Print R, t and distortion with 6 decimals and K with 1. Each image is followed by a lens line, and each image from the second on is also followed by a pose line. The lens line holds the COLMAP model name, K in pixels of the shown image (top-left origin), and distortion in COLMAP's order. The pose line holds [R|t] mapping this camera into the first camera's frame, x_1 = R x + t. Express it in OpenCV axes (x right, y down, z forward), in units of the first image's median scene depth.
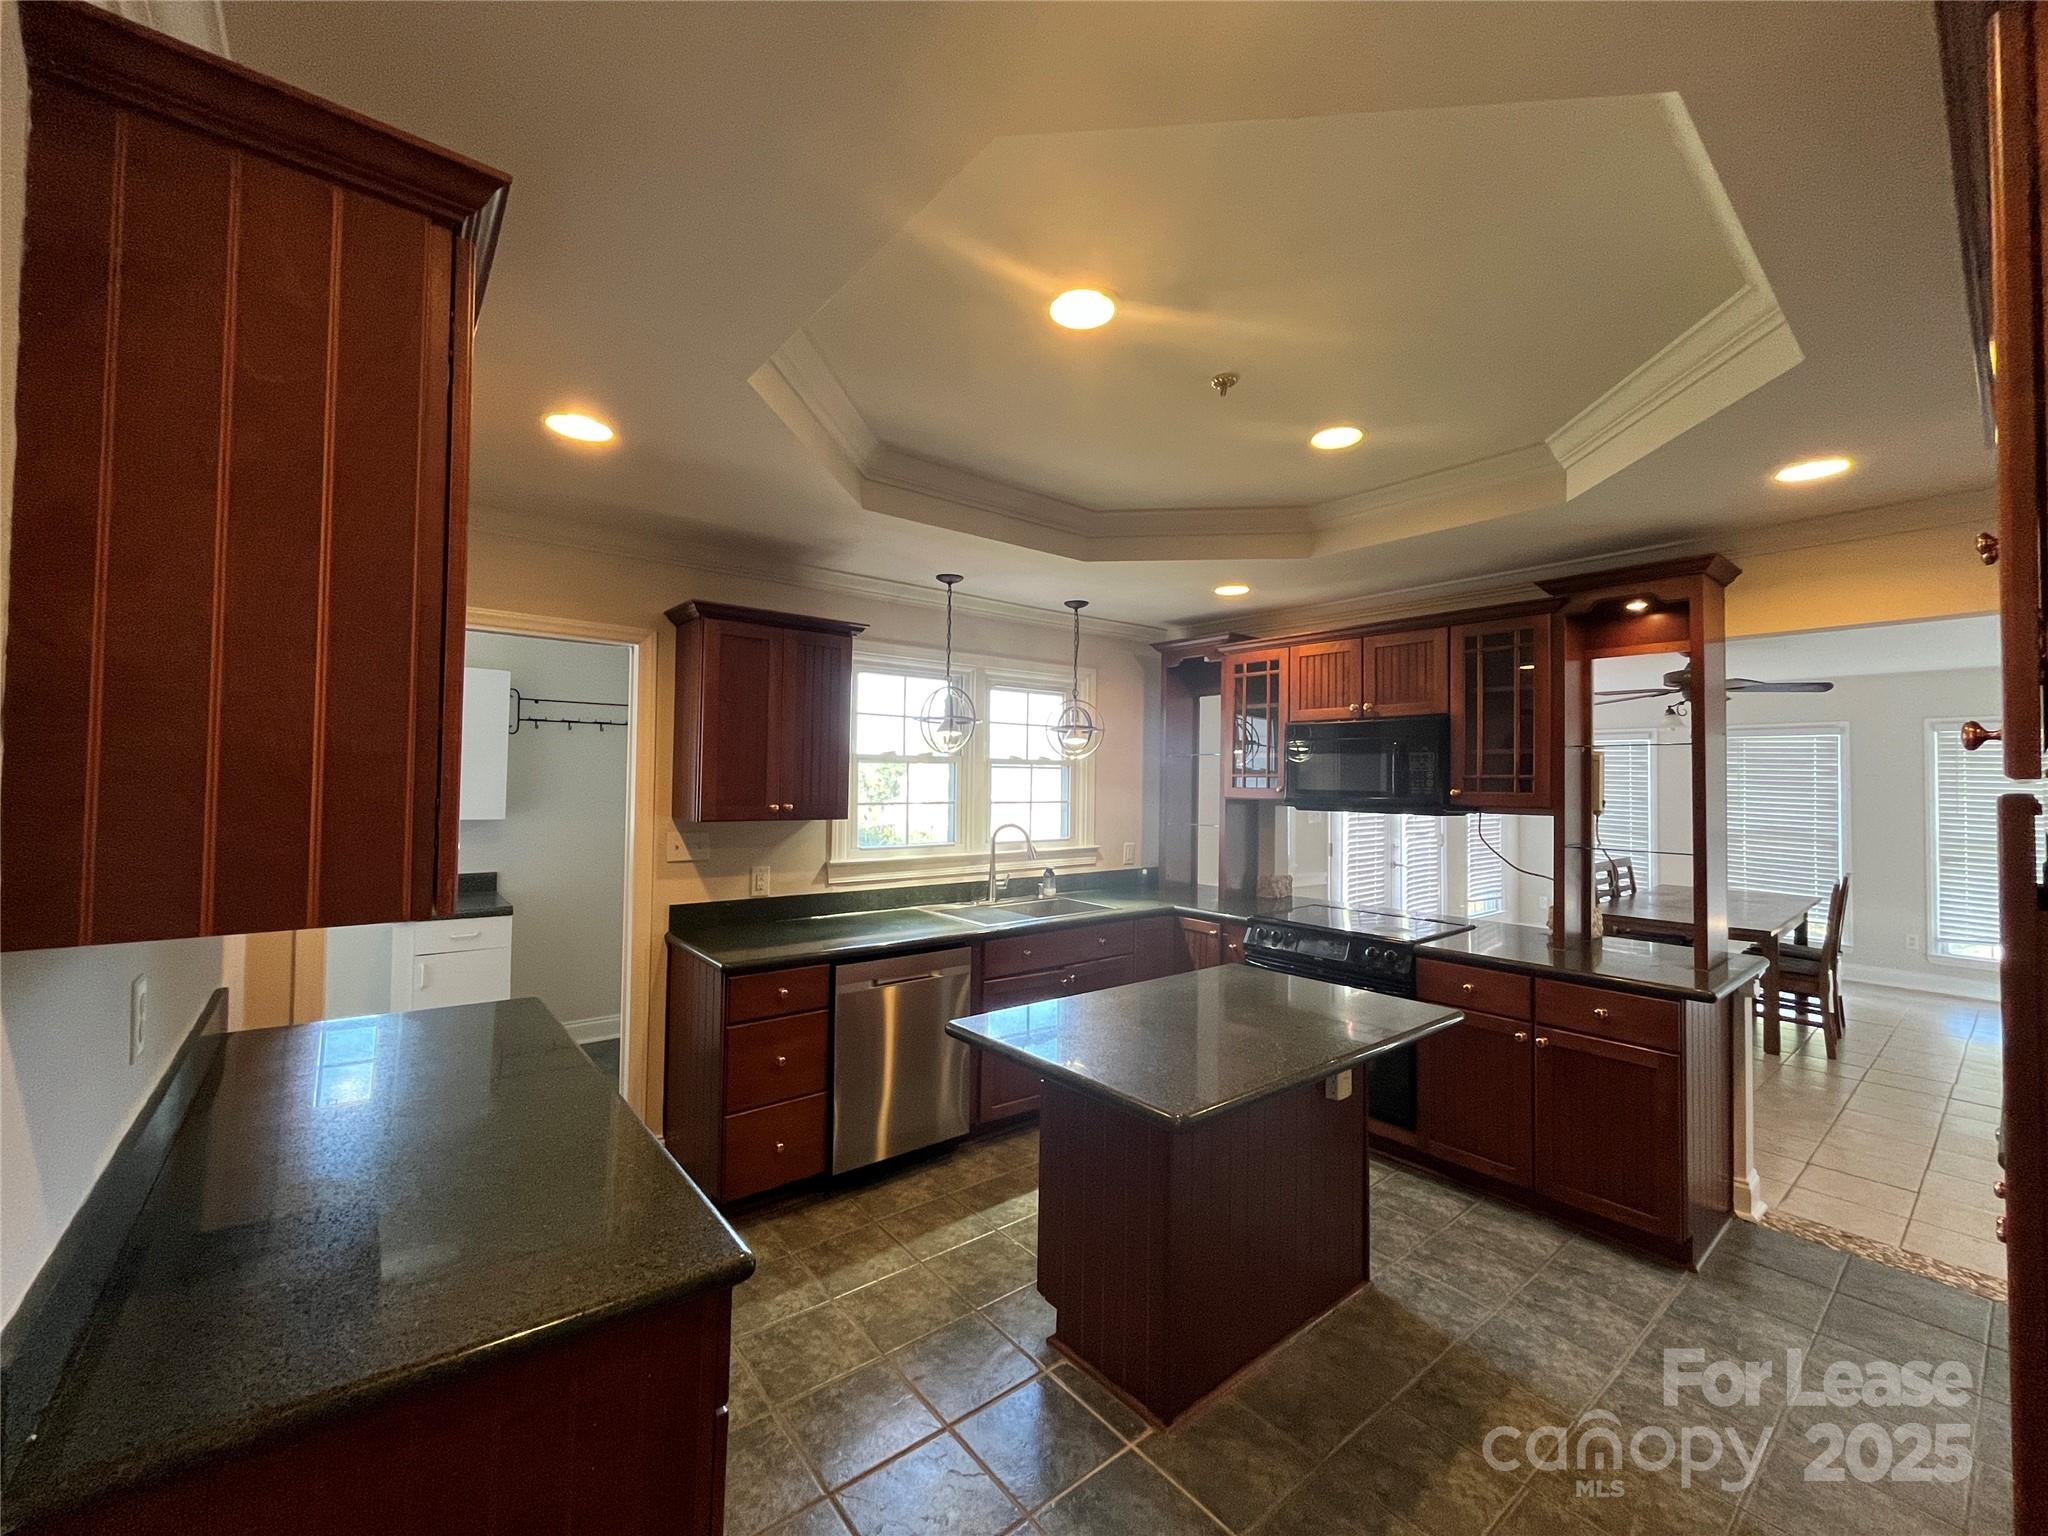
lens RADIAL K [[823.7, 0, 1018.0], [0, 823.7, 763.9], [0, 0, 1]] dist [-0.001132, -0.000097]
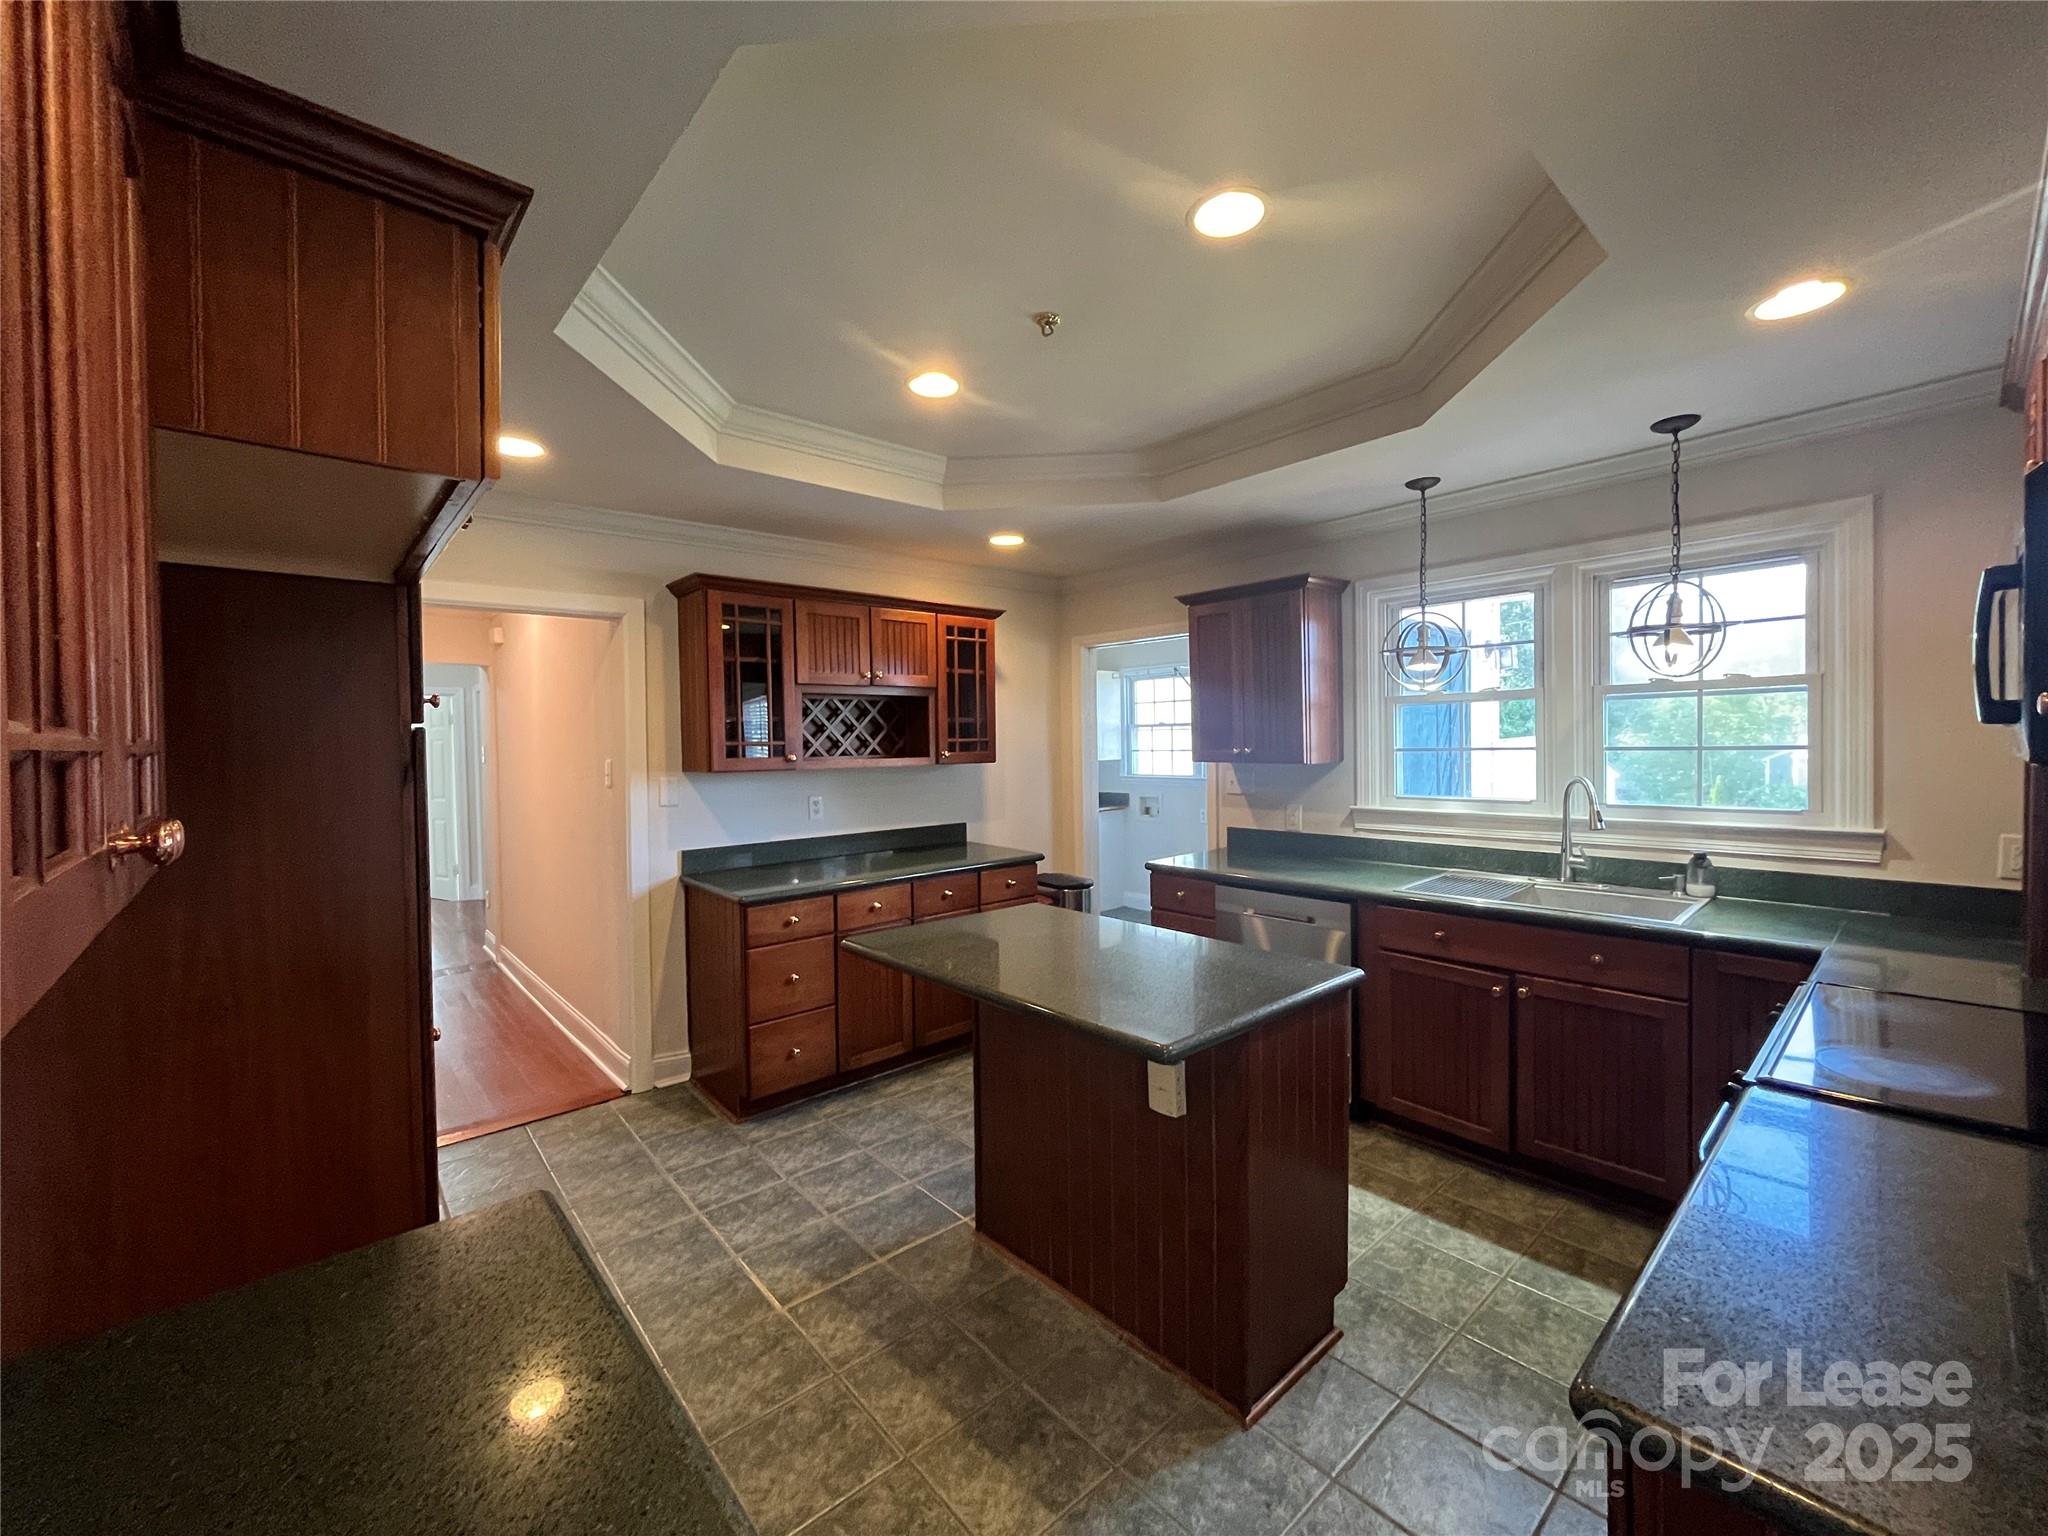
lens RADIAL K [[823.7, 0, 1018.0], [0, 823.7, 763.9], [0, 0, 1]] dist [-0.001132, -0.000097]
pose [[0.044820, 0.019791, -0.998799, 0.784189], [0.045906, 0.998707, 0.021849, 0.026041], [0.997940, -0.046830, 0.043854, 0.561205]]
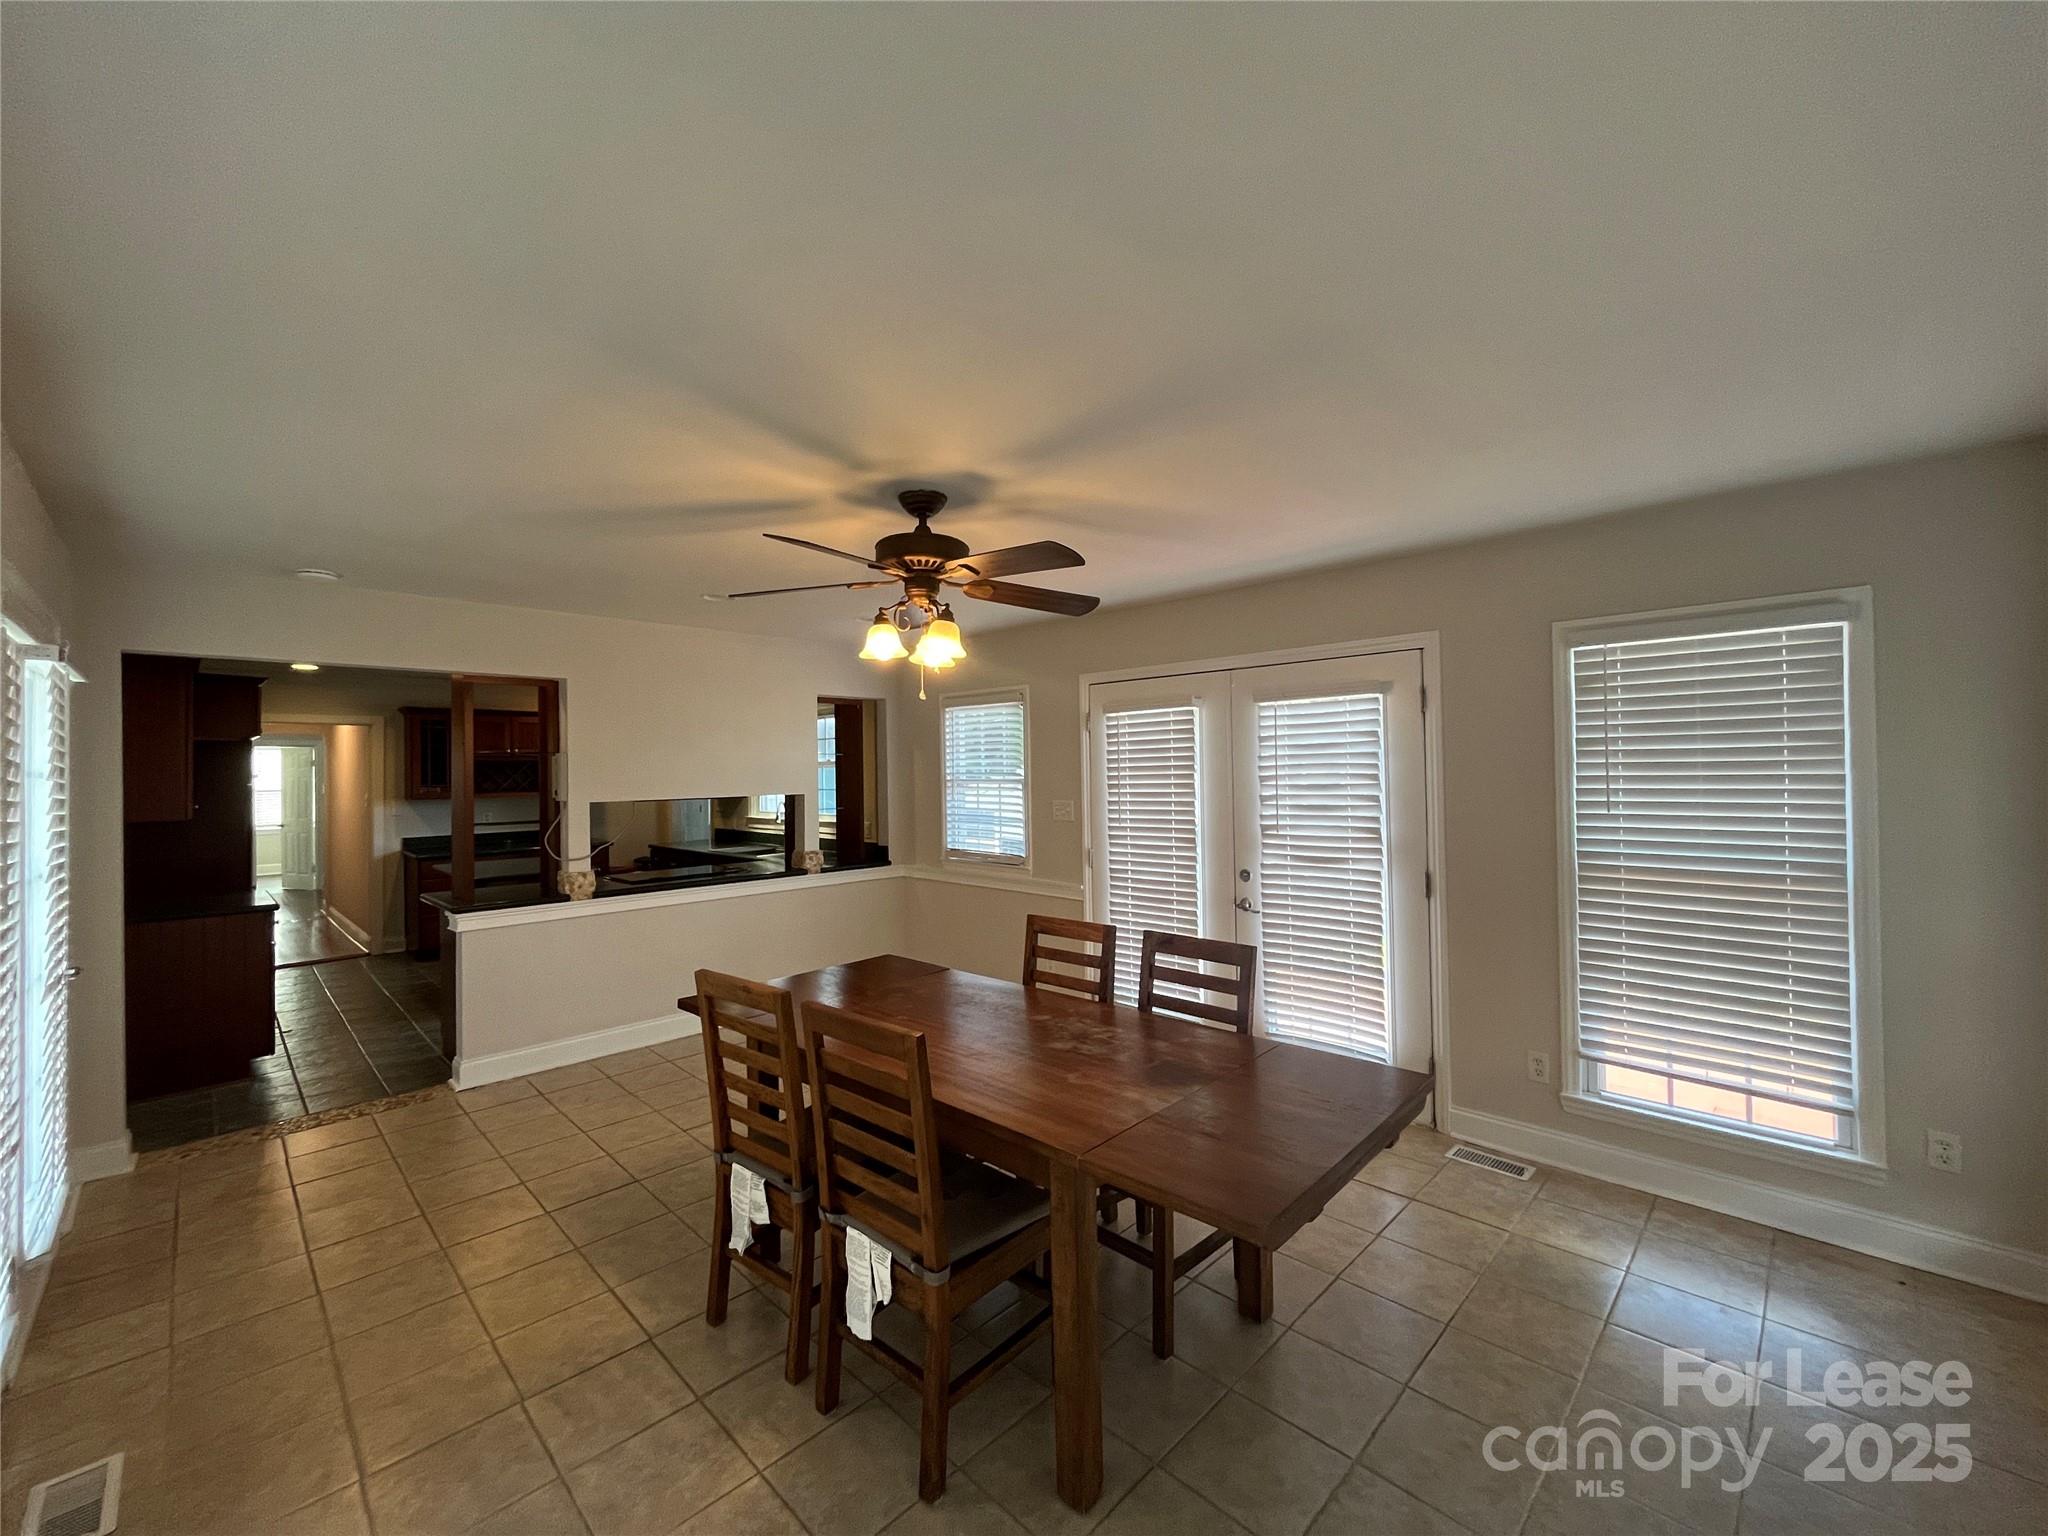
lens RADIAL K [[823.7, 0, 1018.0], [0, 823.7, 763.9], [0, 0, 1]] dist [-0.001132, -0.000097]
pose [[0.108421, -0.012309, -0.994029, 1.990871], [0.043092, 0.999042, -0.007671, 0.031878], [0.993171, -0.042003, 0.108847, 1.512028]]
